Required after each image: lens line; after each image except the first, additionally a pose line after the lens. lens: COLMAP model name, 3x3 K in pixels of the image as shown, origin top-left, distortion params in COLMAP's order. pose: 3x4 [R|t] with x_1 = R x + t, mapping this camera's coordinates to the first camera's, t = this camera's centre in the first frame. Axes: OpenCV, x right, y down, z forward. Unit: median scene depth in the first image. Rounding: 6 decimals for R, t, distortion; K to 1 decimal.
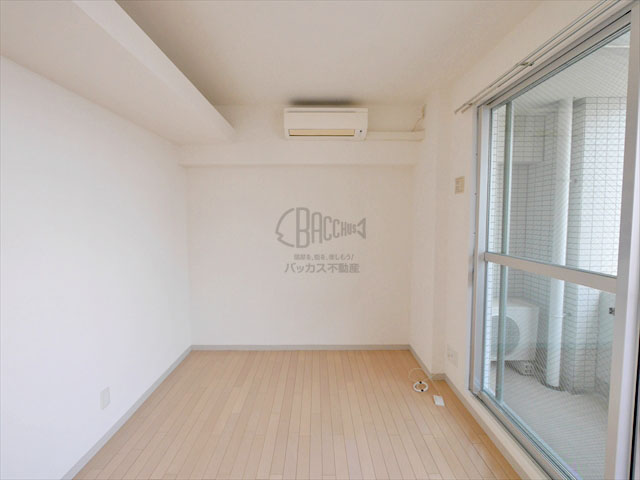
lens RADIAL K [[265.9, 0, 325.1], [0, 265.9, 234.4], [0, 0, 1]] dist [0.000079, 0.001152]
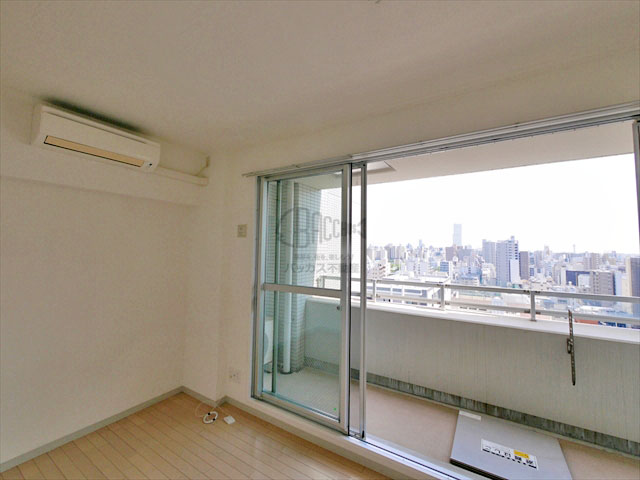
lens RADIAL K [[265.9, 0, 322.2], [0, 265.9, 236.3], [0, 0, 1]] dist [0.000079, 0.001152]
pose [[0.546226, 0.055871, 0.835772, -0.297603], [0.035627, 0.995321, -0.089821, -0.028505], [-0.836880, 0.078839, 0.541680, 0.003012]]
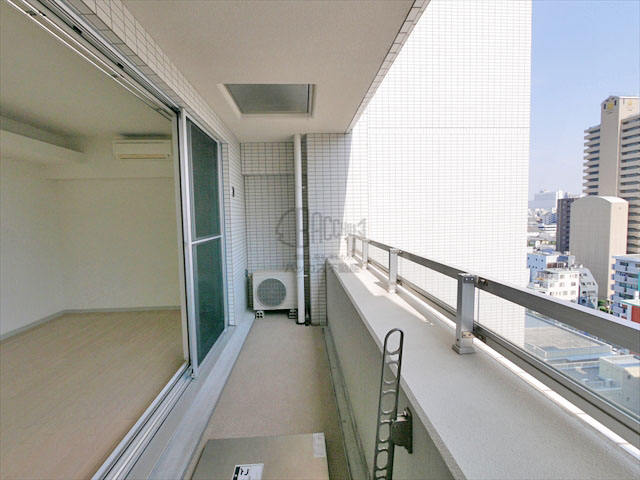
lens RADIAL K [[265.9, 0, 321.8], [0, 265.9, 237.1], [0, 0, 1]] dist [0.000079, 0.001152]
pose [[0.998829, -0.022466, 0.042844, 0.931768], [0.022180, 0.999728, 0.007139, 0.072892], [-0.042993, -0.006180, 0.999056, -0.521412]]
